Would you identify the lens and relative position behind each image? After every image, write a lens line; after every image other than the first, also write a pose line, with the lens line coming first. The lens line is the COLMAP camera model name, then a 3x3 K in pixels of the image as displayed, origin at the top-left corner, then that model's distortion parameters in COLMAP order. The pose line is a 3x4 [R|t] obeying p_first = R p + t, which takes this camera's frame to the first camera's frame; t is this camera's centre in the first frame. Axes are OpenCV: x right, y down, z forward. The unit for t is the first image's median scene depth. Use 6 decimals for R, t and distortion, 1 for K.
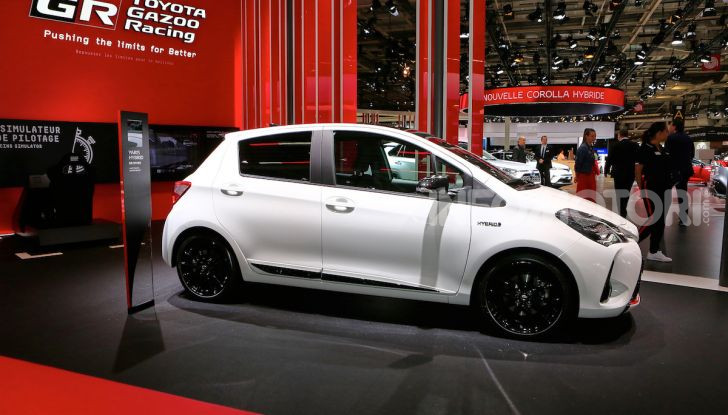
lens RADIAL K [[522.9, 0, 387.5], [0, 522.9, 203.5], [0, 0, 1]] dist [-0.021126, 0.012781]
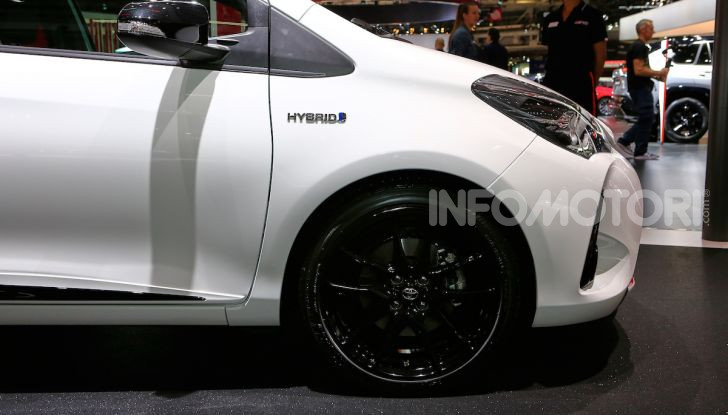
lens RADIAL K [[758.4, 0, 363.9], [0, 758.4, 207.8], [0, 0, 1]] dist [-0.071335, 0.000000]
pose [[0.960252, -0.065083, 0.271440, 0.067180], [0.049095, 0.996658, 0.065288, 0.069574], [-0.274782, -0.049366, 0.960238, 0.426212]]
